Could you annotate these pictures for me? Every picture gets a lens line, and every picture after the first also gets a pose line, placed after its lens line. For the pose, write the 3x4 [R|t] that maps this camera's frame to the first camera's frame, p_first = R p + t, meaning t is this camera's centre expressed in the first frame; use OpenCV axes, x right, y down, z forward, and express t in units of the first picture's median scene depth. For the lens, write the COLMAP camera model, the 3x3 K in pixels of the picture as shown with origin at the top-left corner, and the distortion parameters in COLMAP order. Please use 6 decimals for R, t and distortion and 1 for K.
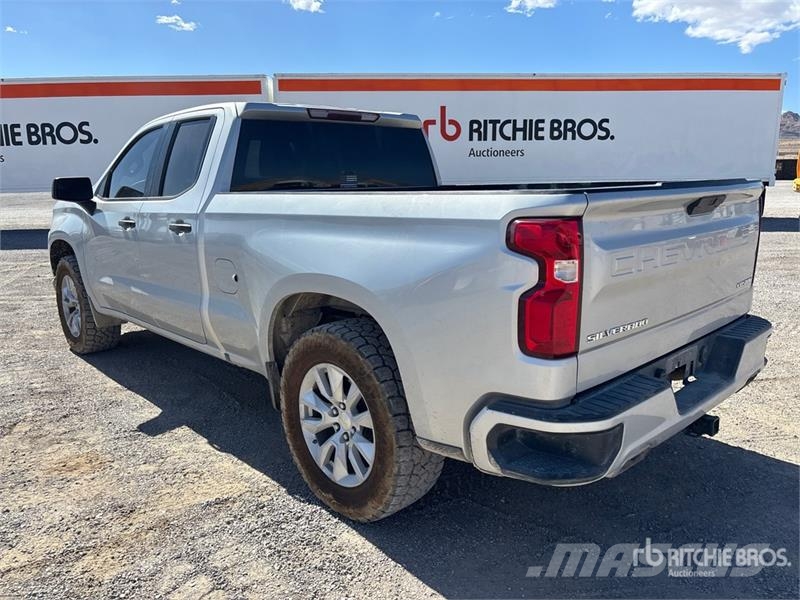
lens RADIAL K [[627.1, 0, 363.4], [0, 627.1, 287.5], [0, 0, 1]] dist [0.058822, -0.009651]
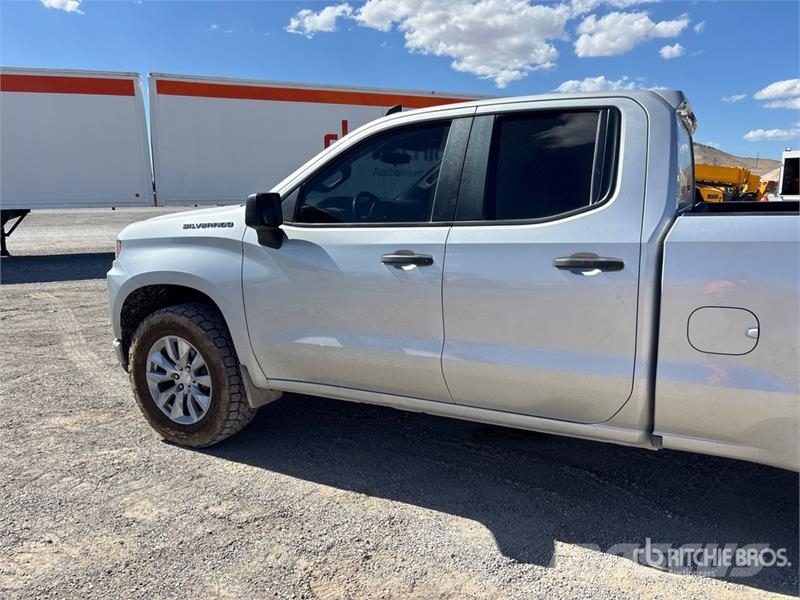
lens RADIAL K [[632.5, 0, 400.0], [0, 632.5, 300.0], [0, 0, 1]] dist [0.064783, -0.080174]
pose [[0.932252, -0.051635, 0.358105, -0.950198], [0.056097, 0.998423, -0.002074, -0.084700], [-0.357433, 0.022022, 0.933679, 0.531456]]
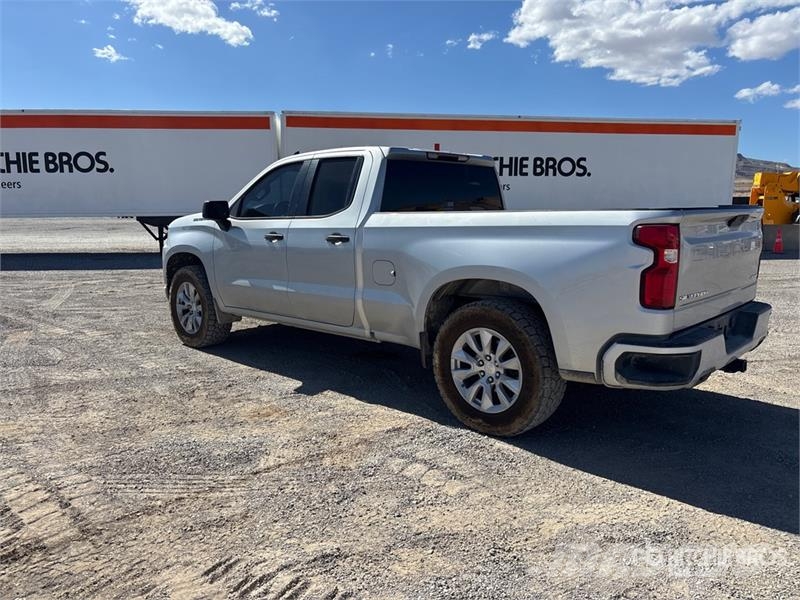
lens RADIAL K [[627.1, 0, 363.4], [0, 627.1, 287.5], [0, 0, 1]] dist [0.058822, -0.009651]
pose [[0.998313, 0.006393, 0.057716, -0.394537], [-0.003576, 0.998803, -0.048787, 0.095380], [-0.057959, 0.048498, 0.997140, -0.422306]]
